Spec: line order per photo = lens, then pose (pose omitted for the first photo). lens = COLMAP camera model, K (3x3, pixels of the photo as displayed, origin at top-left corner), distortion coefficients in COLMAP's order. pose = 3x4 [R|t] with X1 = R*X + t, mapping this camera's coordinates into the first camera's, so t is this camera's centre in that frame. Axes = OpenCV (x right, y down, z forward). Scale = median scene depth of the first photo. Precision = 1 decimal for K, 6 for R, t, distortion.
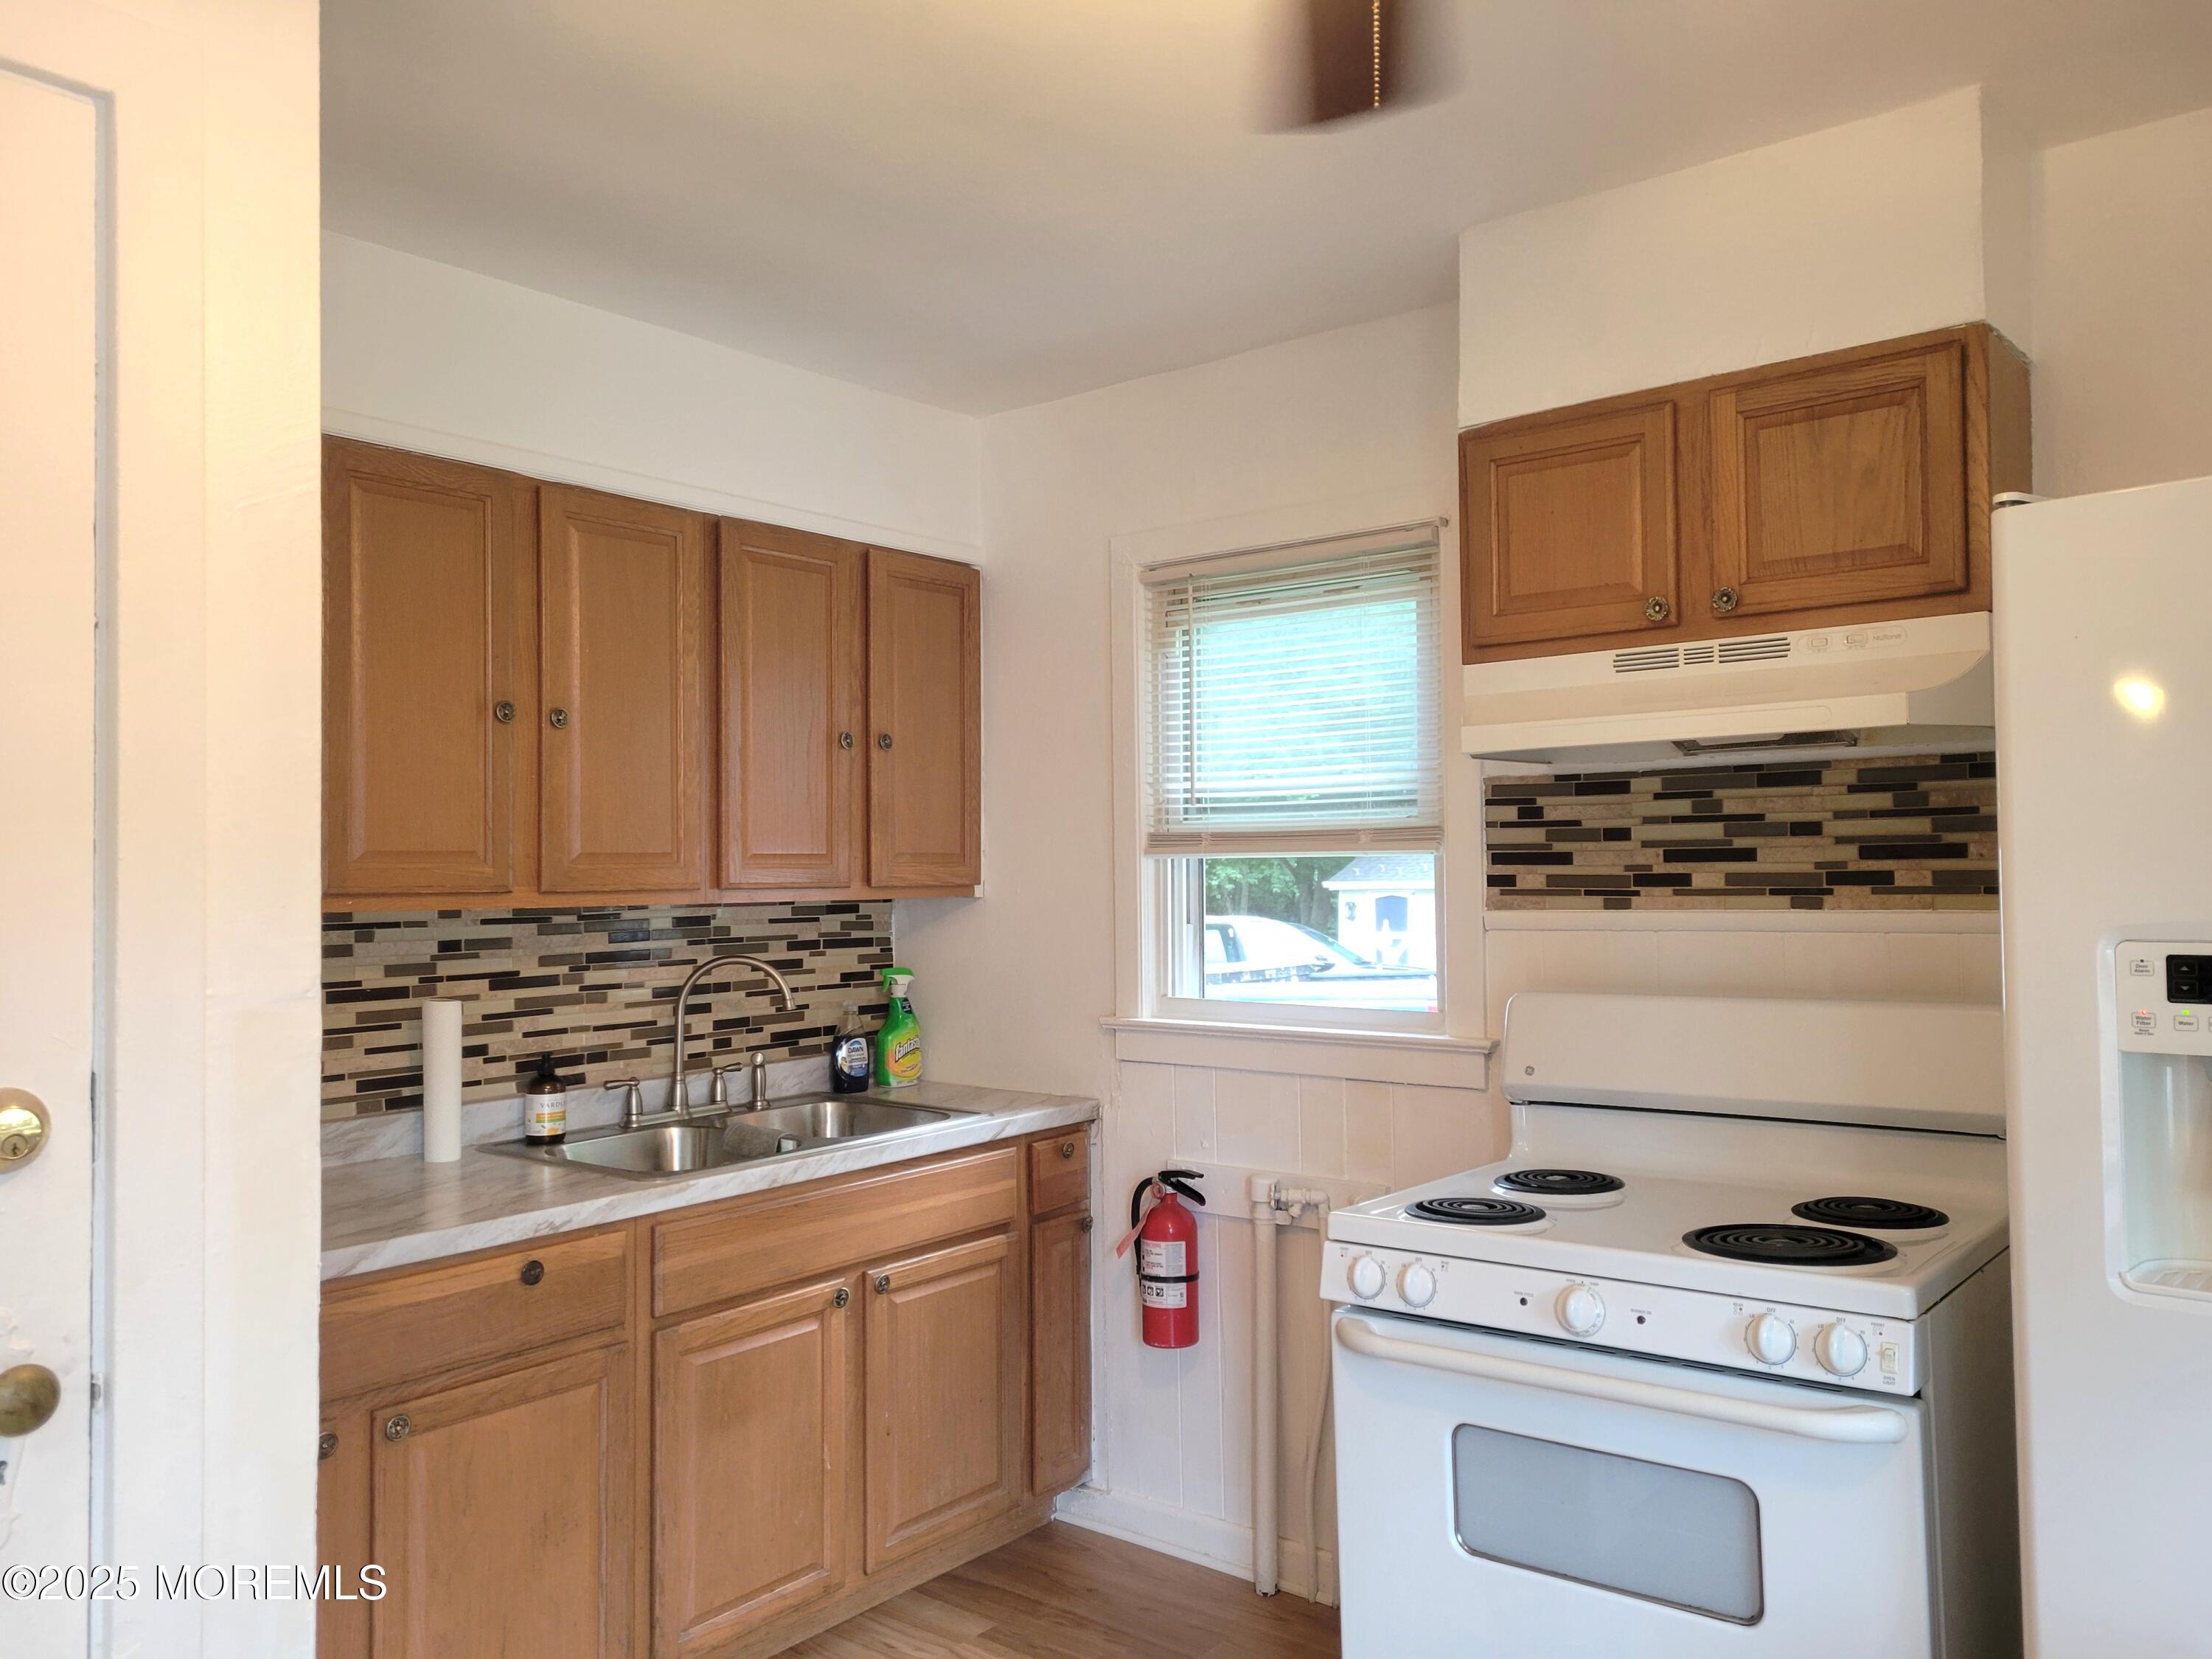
lens RADIAL K [[1682.4, 0, 1118.5], [0, 1682.4, 880.6], [0, 0, 1]] dist [0.071433, -0.064047]
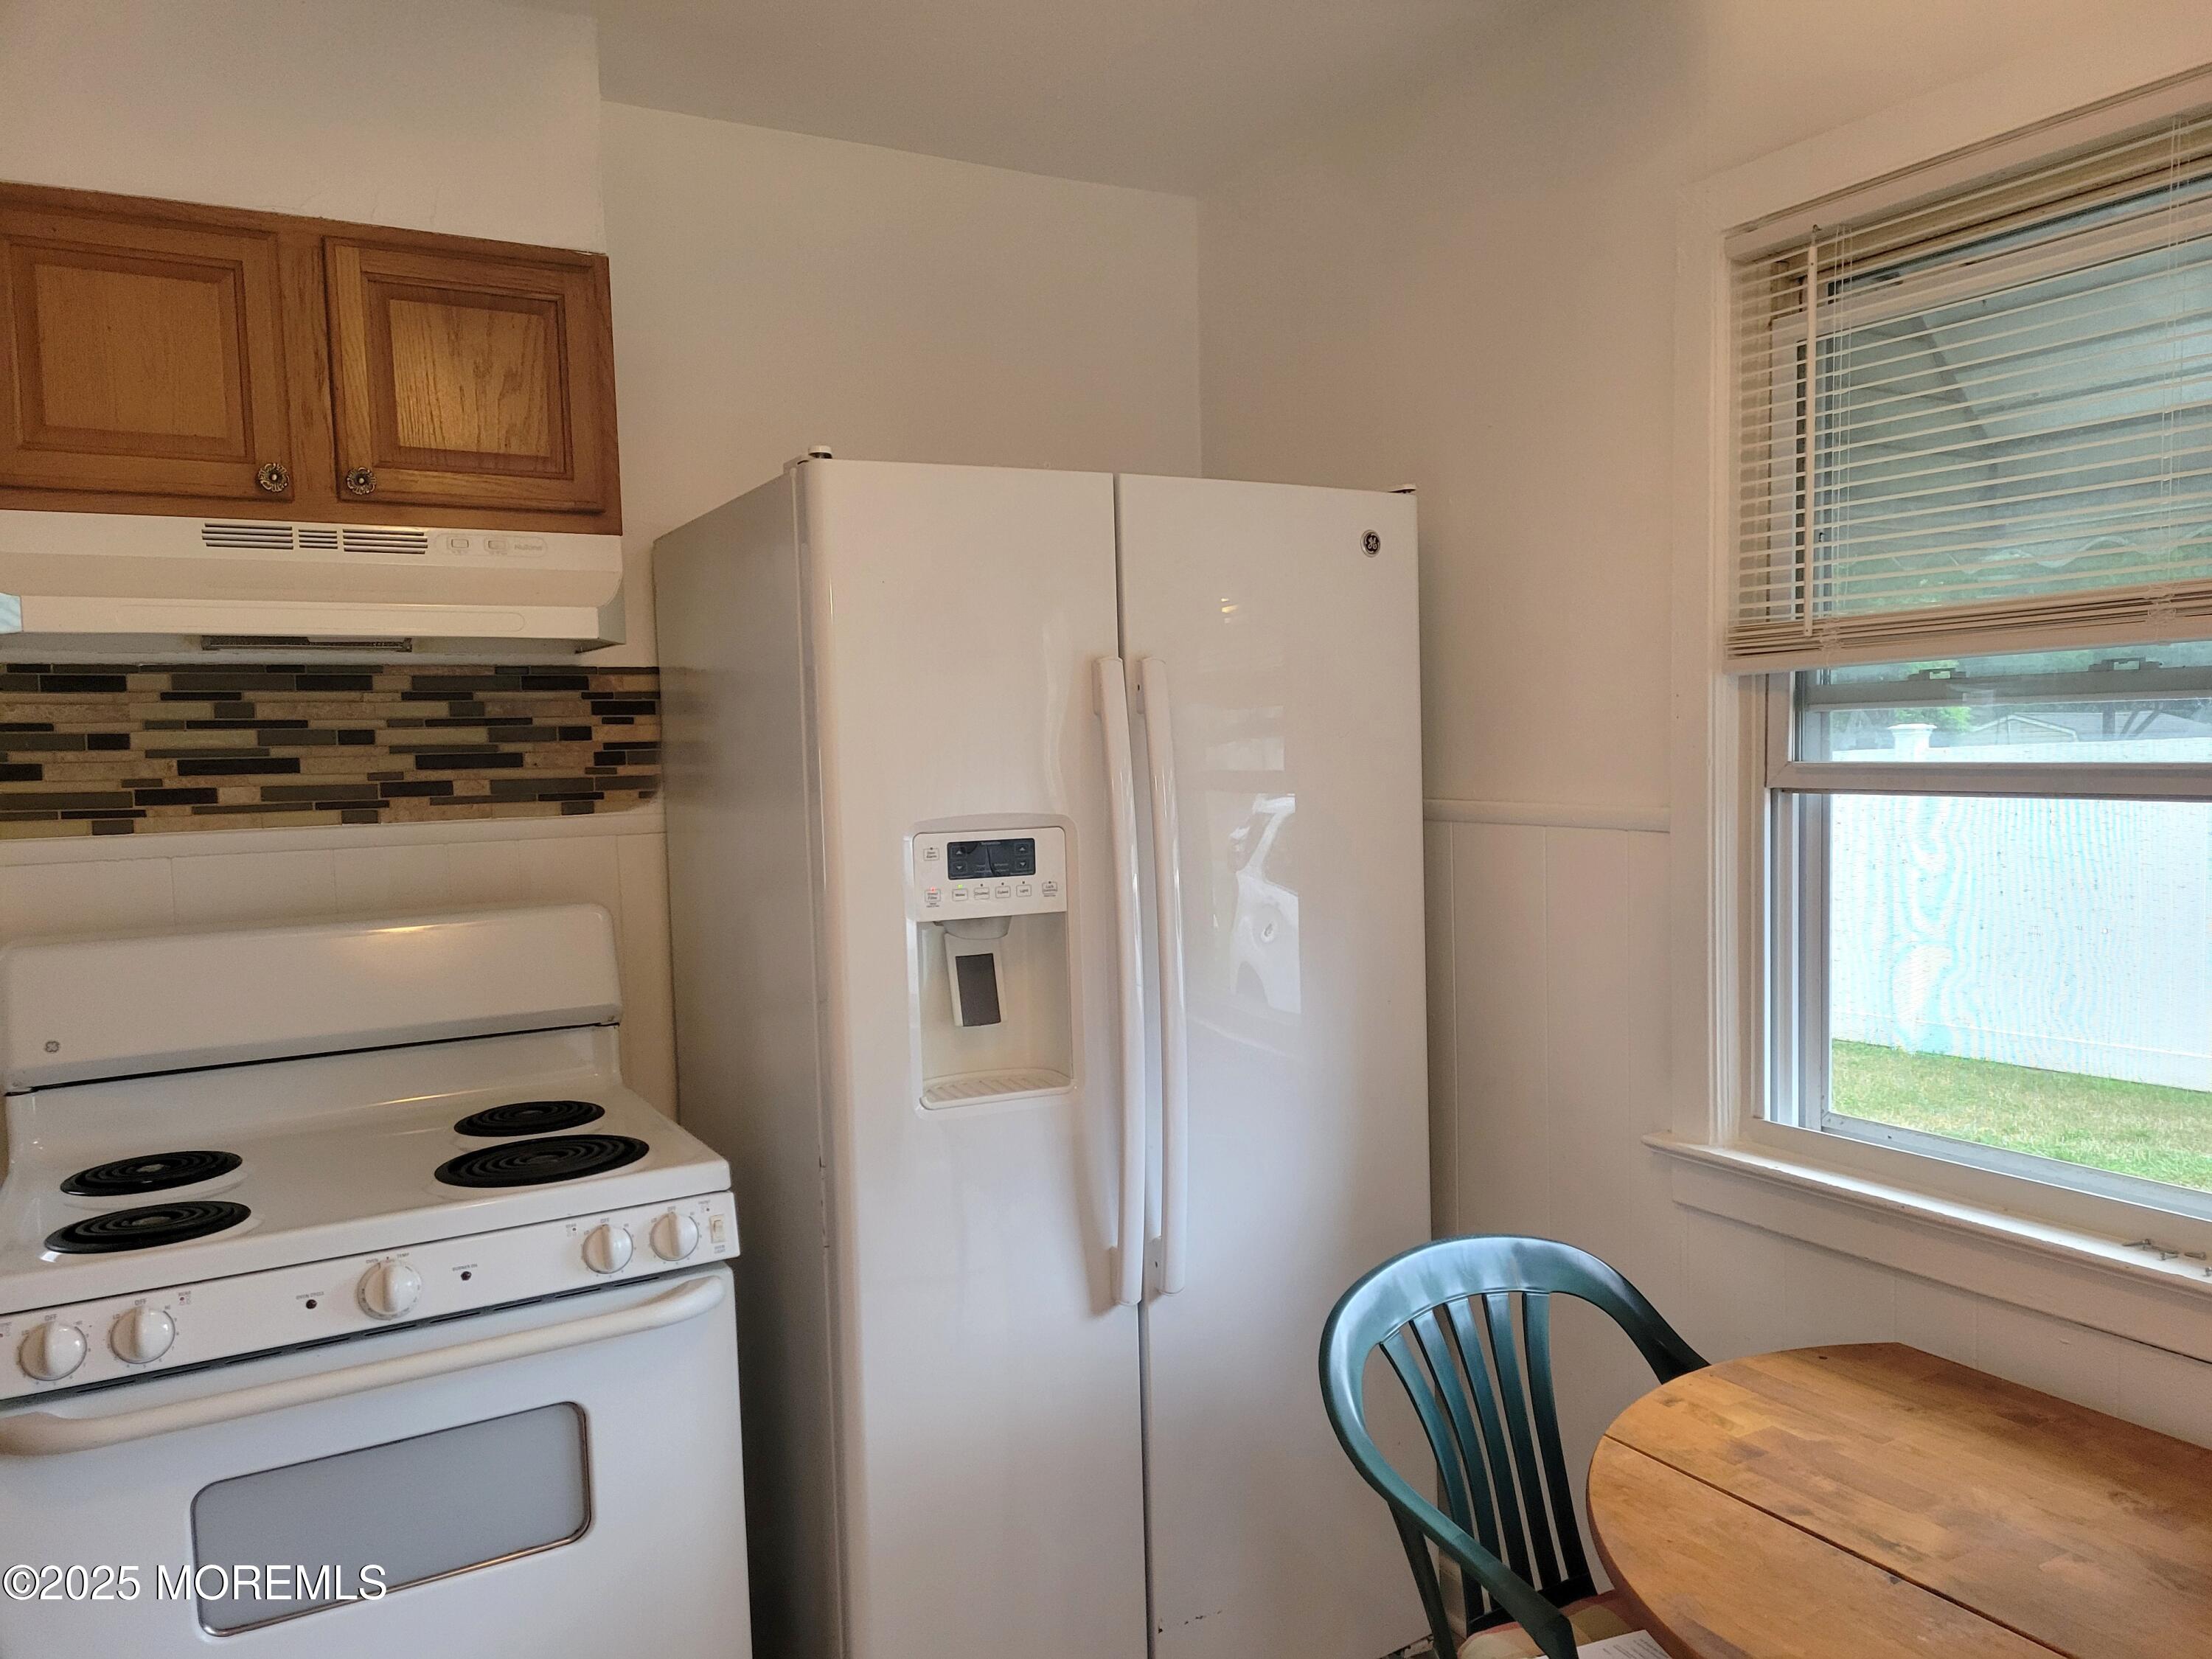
lens RADIAL K [[1682.4, 0, 1118.5], [0, 1682.4, 880.6], [0, 0, 1]] dist [0.071433, -0.064047]
pose [[0.361513, -0.073213, 0.929488, -0.326286], [0.022897, 0.997309, 0.069650, -0.007755], [-0.932086, -0.003897, 0.362216, 0.276695]]
